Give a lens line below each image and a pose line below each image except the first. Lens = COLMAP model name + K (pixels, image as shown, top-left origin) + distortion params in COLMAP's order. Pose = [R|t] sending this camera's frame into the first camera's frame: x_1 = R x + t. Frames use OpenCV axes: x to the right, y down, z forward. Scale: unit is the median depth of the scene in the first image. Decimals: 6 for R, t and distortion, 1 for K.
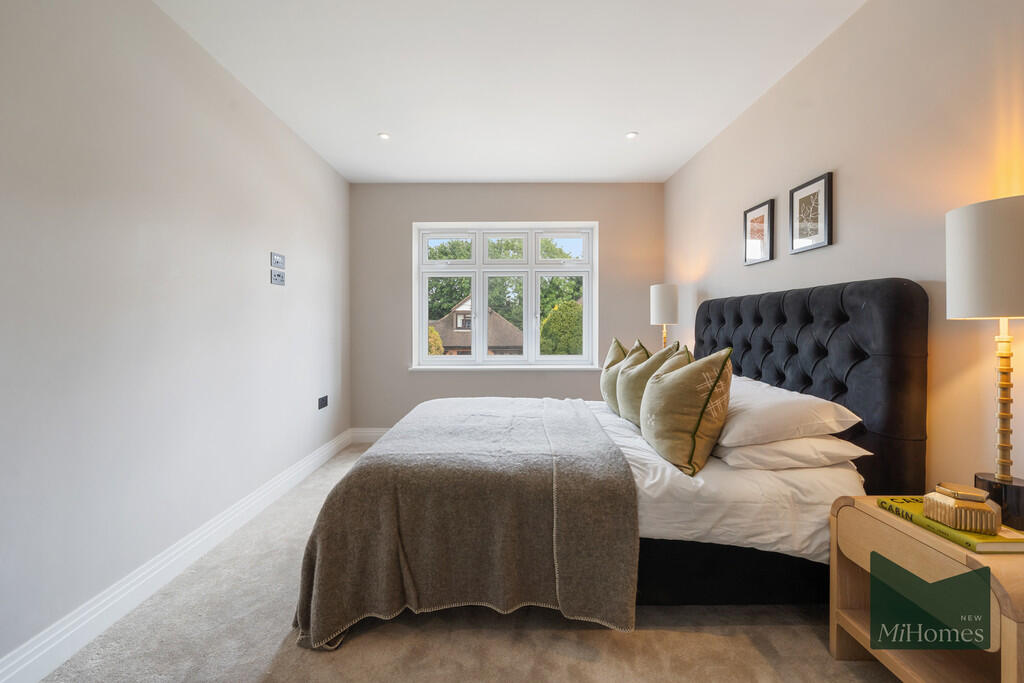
lens RADIAL K [[405.0, 0, 472.4], [0, 405.0, 338.6], [0, 0, 1]] dist [-0.007895, -0.000201]
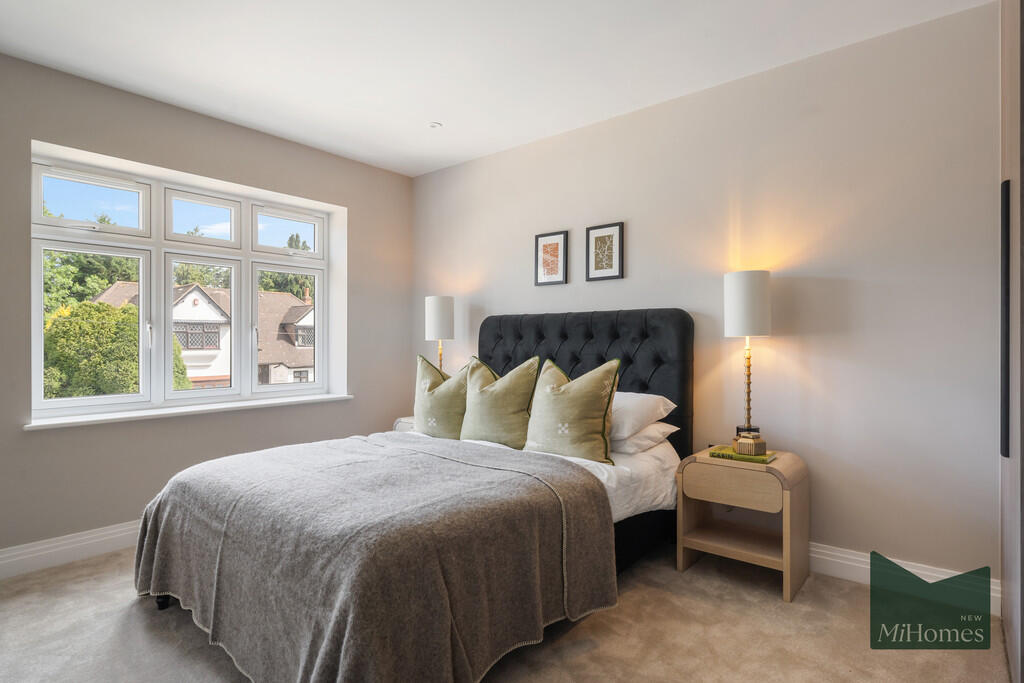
lens RADIAL K [[547.2, 0, 539.0], [0, 547.2, 366.6], [0, 0, 1]] dist [-0.002288, -0.002011]
pose [[0.600247, -0.036571, 0.798978, -0.832341], [0.027342, 0.999308, 0.025200, -0.002348], [-0.799347, 0.006720, 0.600832, 0.196484]]
